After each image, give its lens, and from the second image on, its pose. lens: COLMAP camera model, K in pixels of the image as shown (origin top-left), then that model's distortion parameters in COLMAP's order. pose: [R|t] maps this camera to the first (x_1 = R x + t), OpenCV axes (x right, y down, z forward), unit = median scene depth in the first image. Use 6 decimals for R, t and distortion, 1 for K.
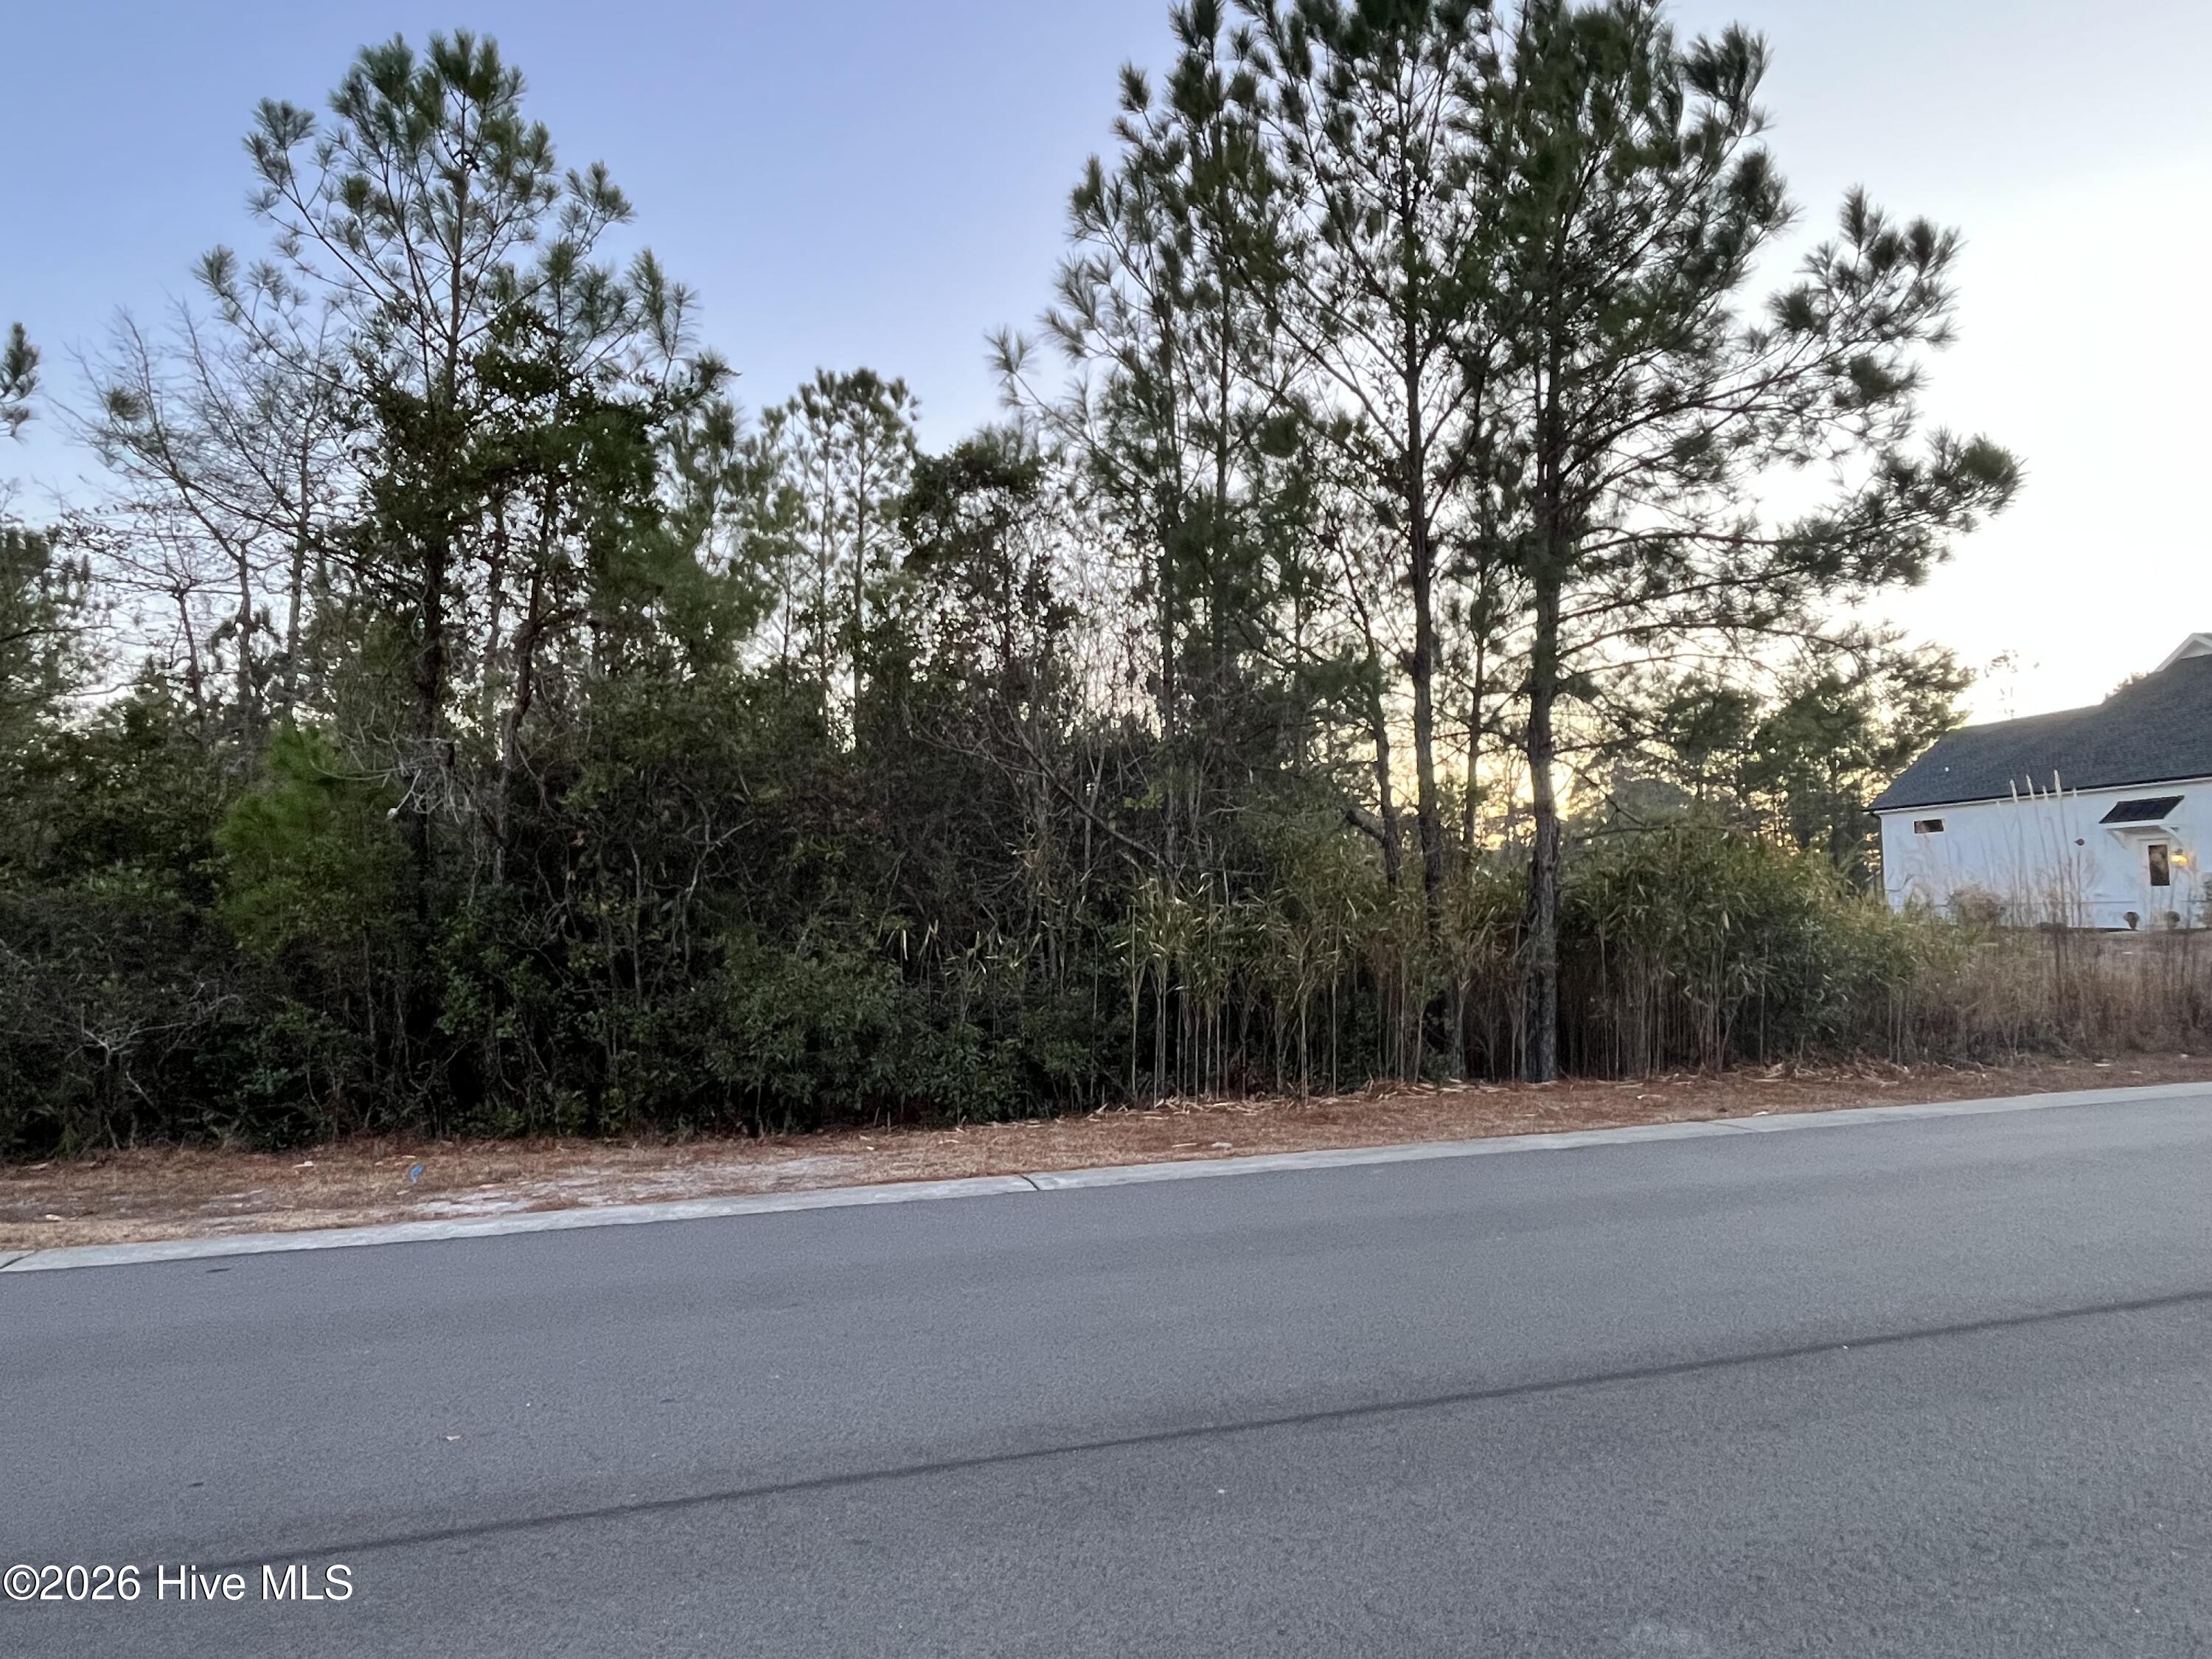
lens RADIAL K [[1240.8, 0, 1119.5], [0, 1240.8, 825.5], [0, 0, 1]] dist [-0.002737, -0.000312]
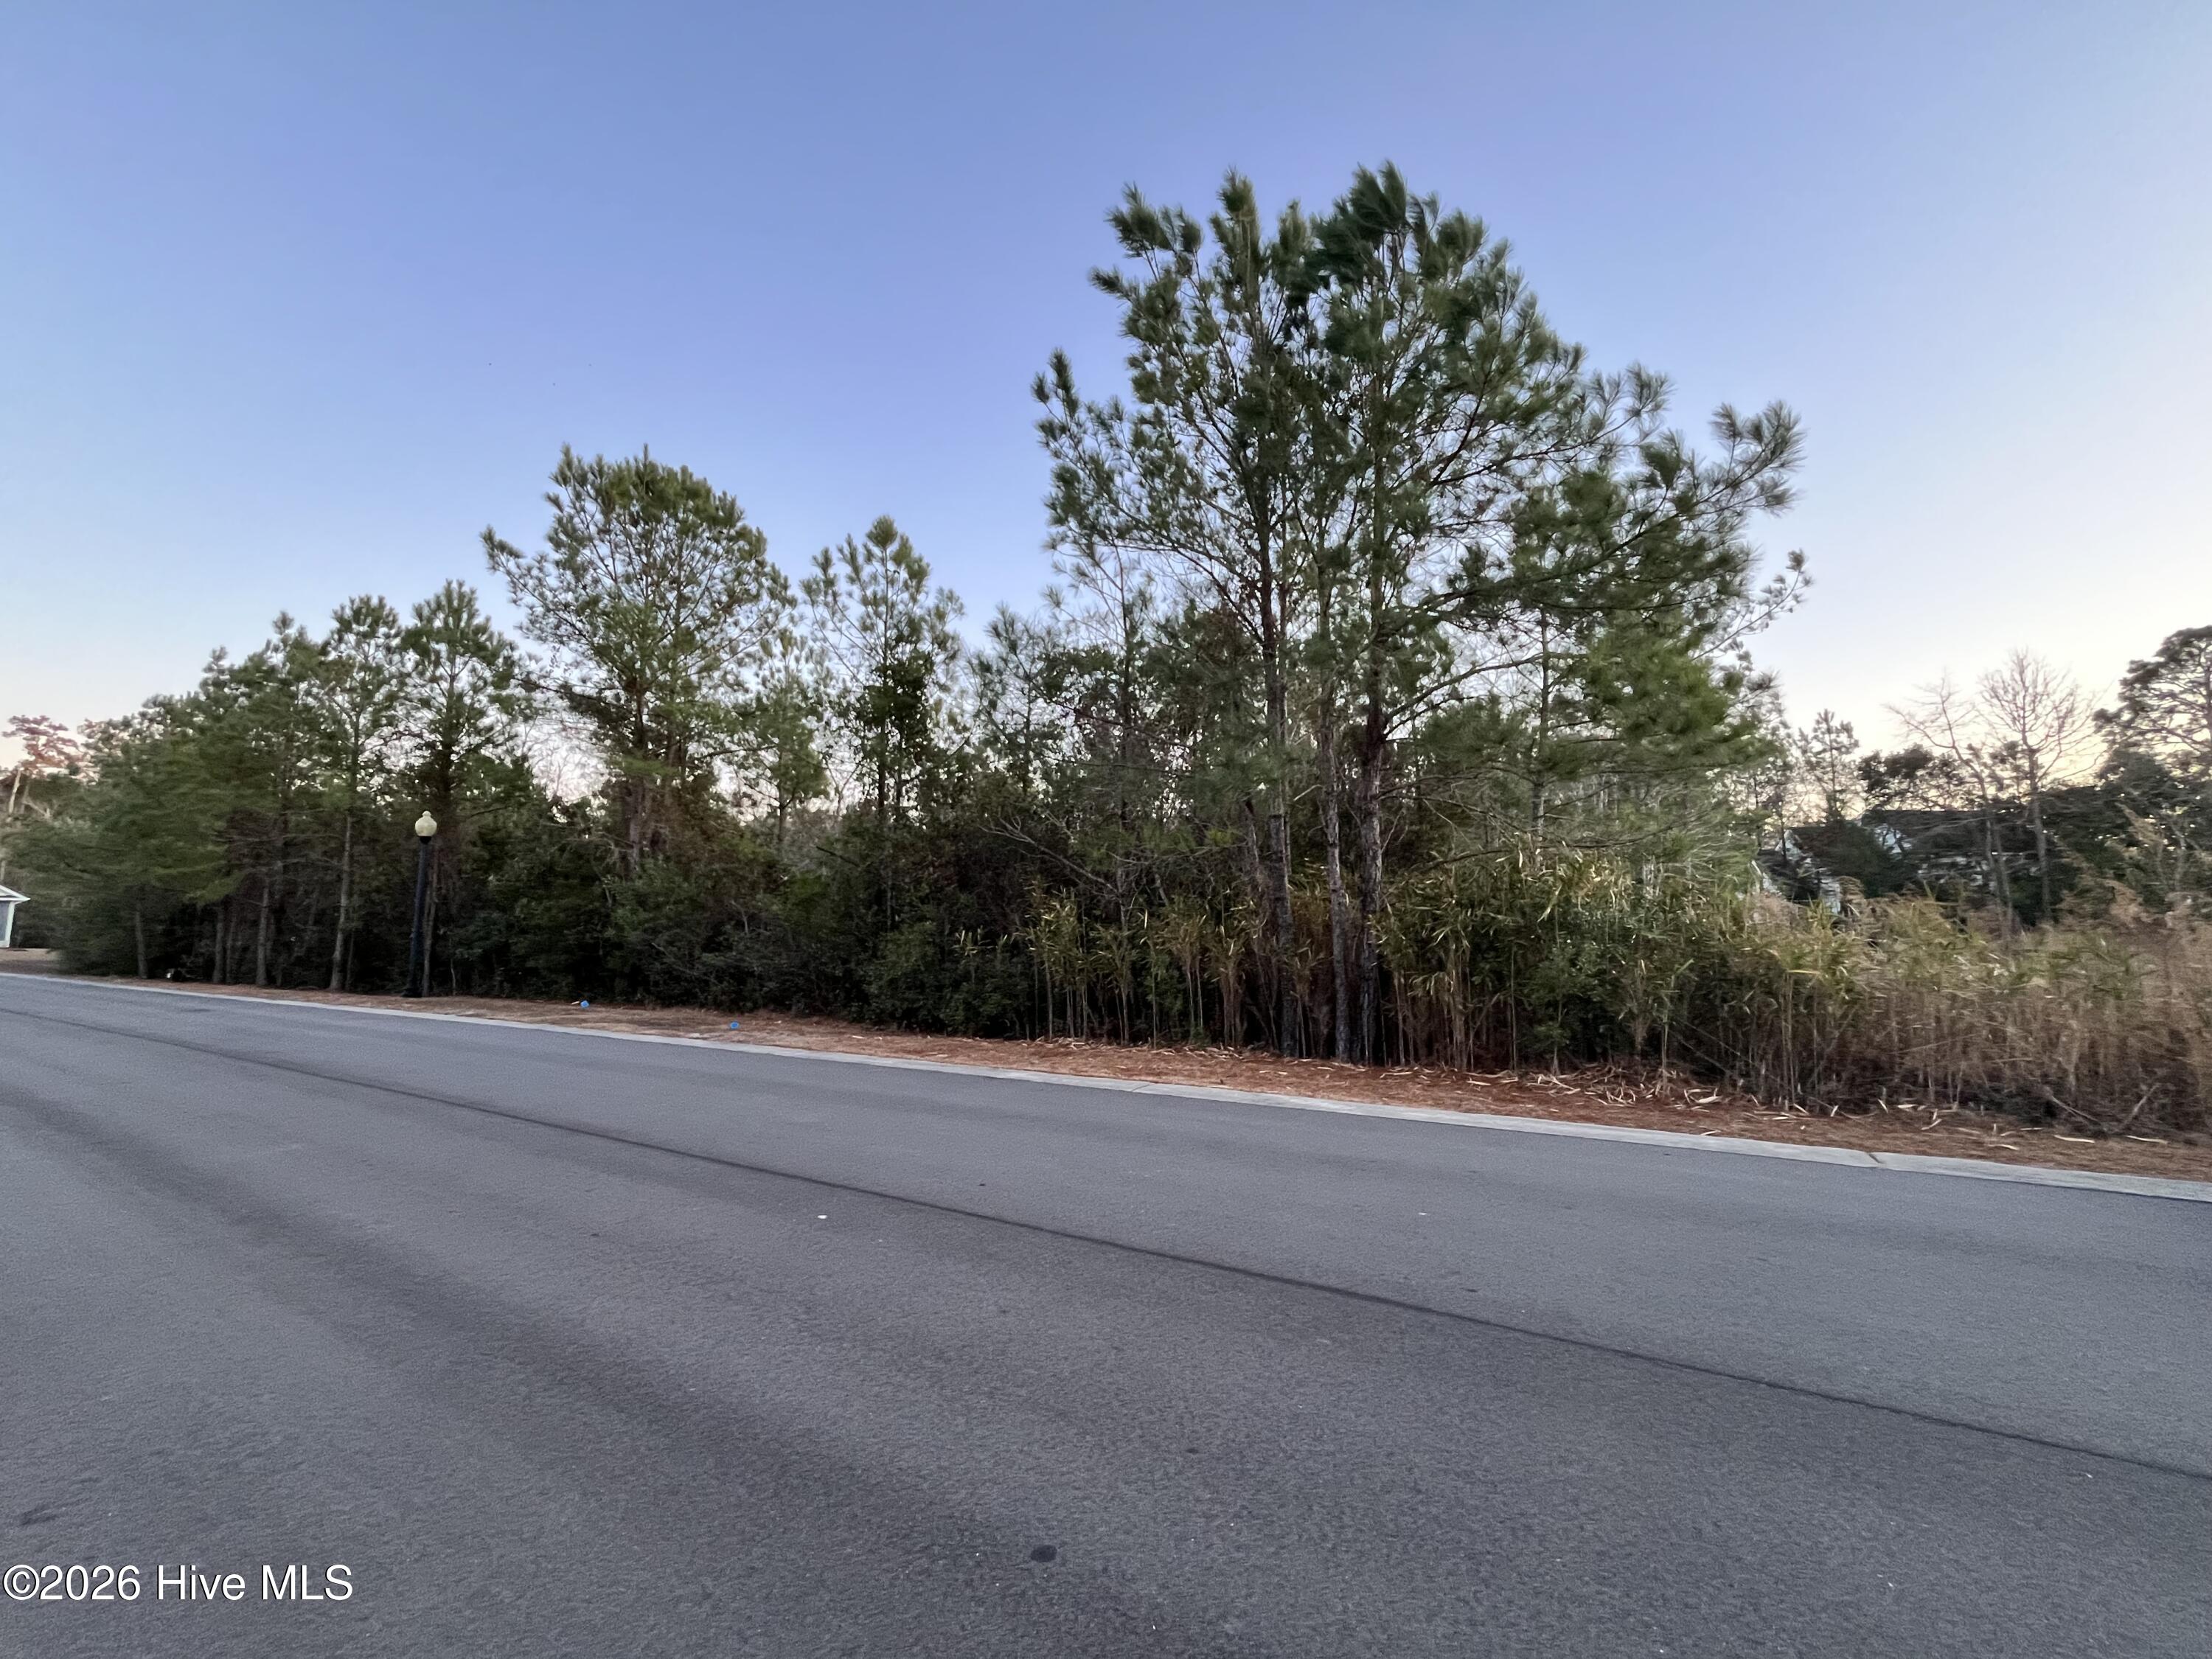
lens RADIAL K [[862.3, 0, 1101.2], [0, 862.3, 841.8], [0, 0, 1]] dist [-0.000402, 0.000402]
pose [[0.682450, -0.056072, -0.728778, 0.875772], [0.050325, 0.998292, -0.029683, 0.000533], [0.729197, -0.016419, 0.684106, 0.250162]]
